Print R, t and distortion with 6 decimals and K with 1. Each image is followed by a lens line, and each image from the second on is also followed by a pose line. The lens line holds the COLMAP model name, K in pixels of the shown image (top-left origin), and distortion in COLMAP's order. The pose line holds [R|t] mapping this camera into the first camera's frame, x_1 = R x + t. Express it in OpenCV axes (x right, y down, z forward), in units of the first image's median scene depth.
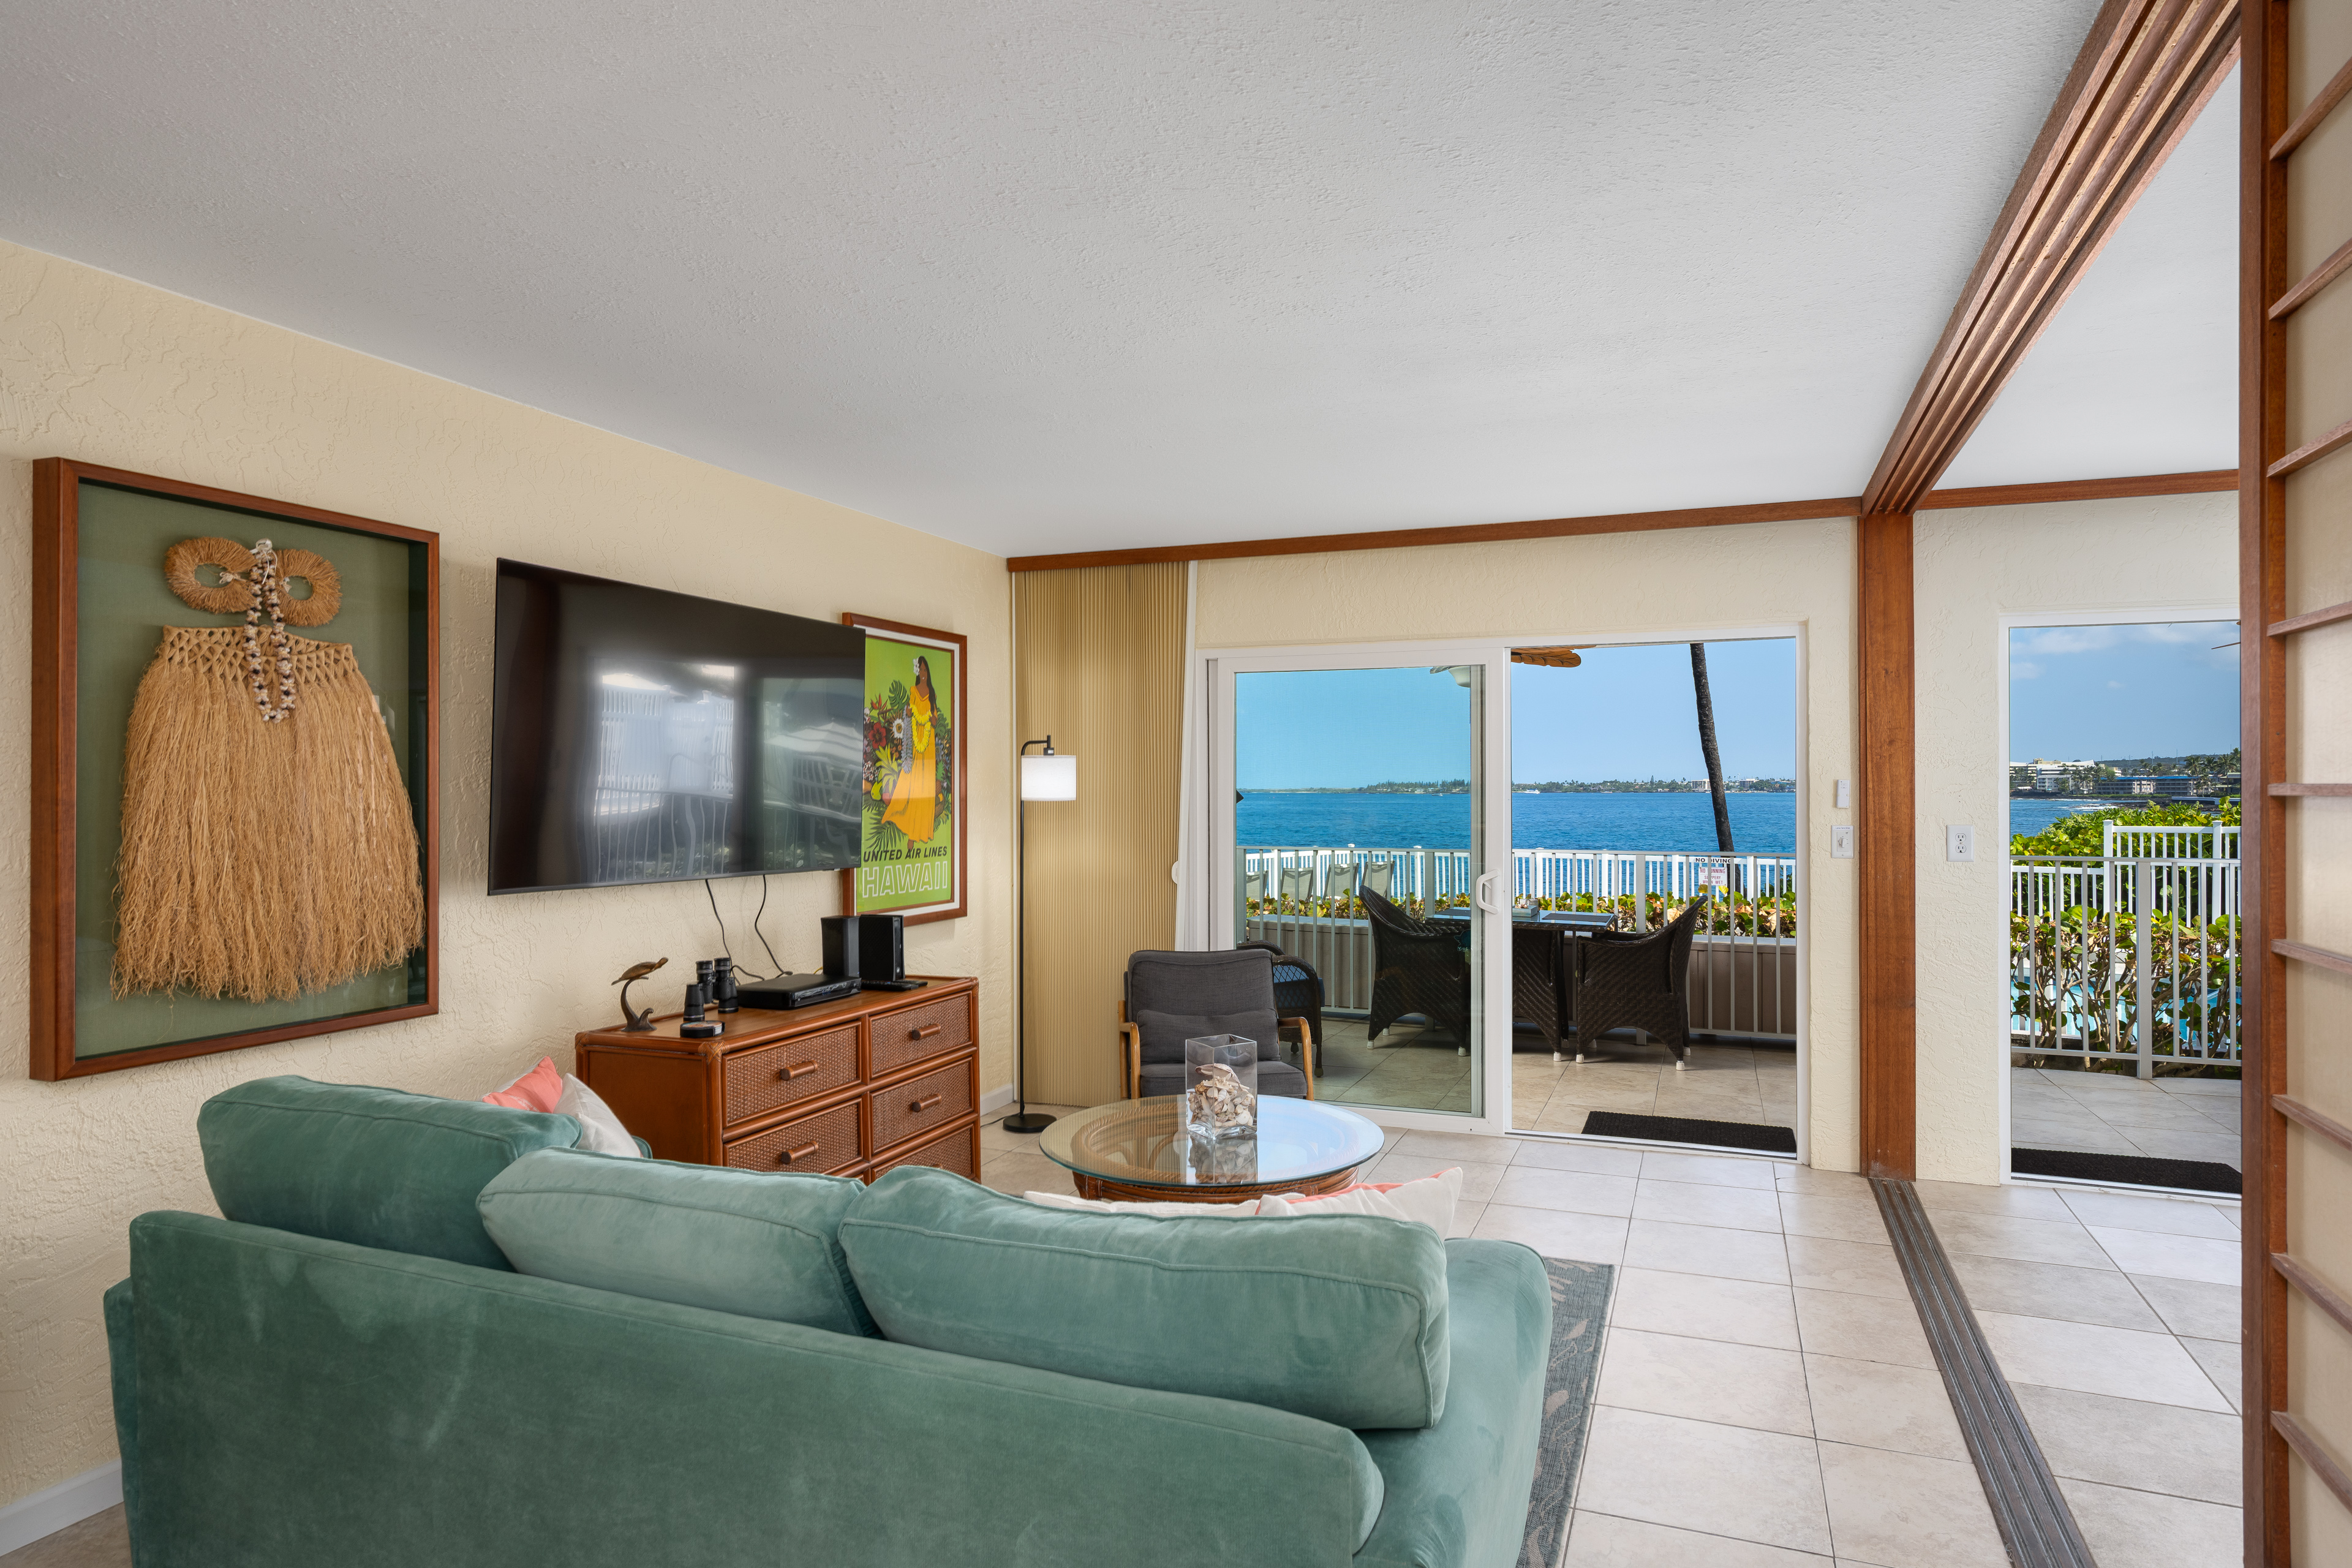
lens RADIAL K [[1320.5, 0, 1237.1], [0, 1320.5, 787.1], [0, 0, 1]] dist [0.002891, -0.000240]
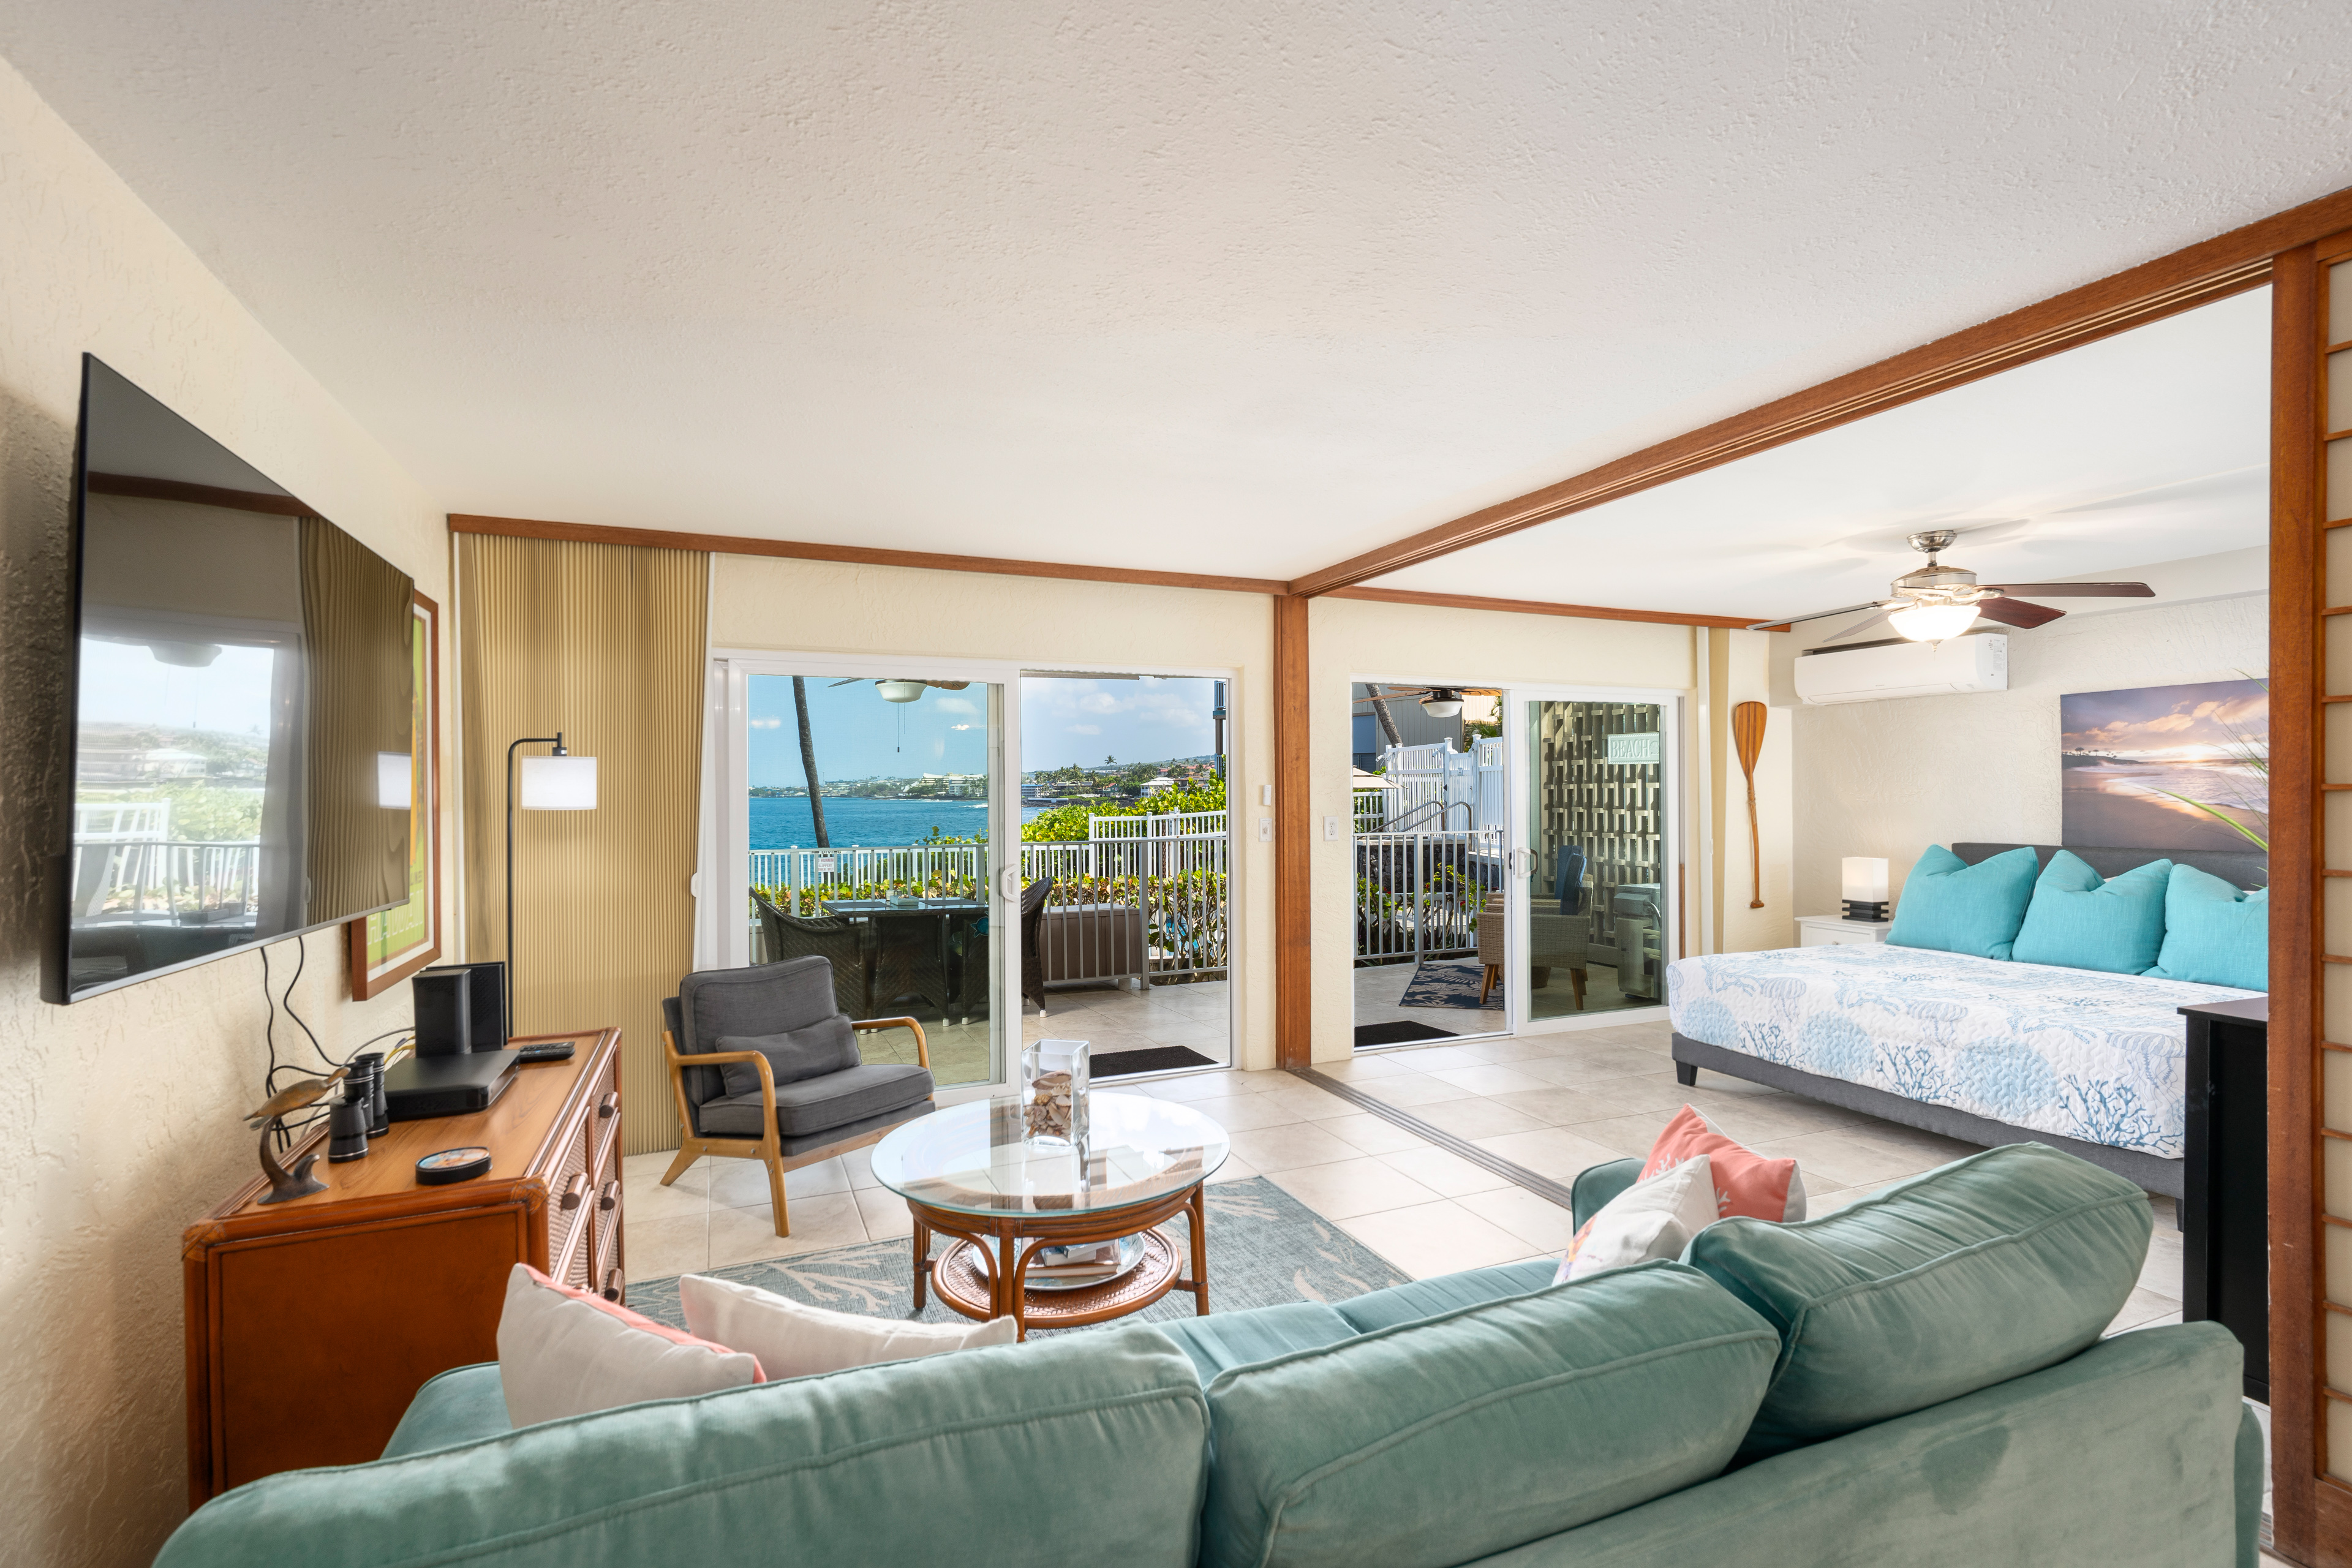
lens RADIAL K [[1034.0, 0, 1180.6], [0, 1034.0, 792.4], [0, 0, 1]] dist [0.000533, 0.000039]
pose [[0.724726, -0.004737, 0.689021, -0.323047], [0.005461, 0.999984, 0.001131, 0.000286], [-0.689015, 0.002943, 0.724741, 0.257896]]
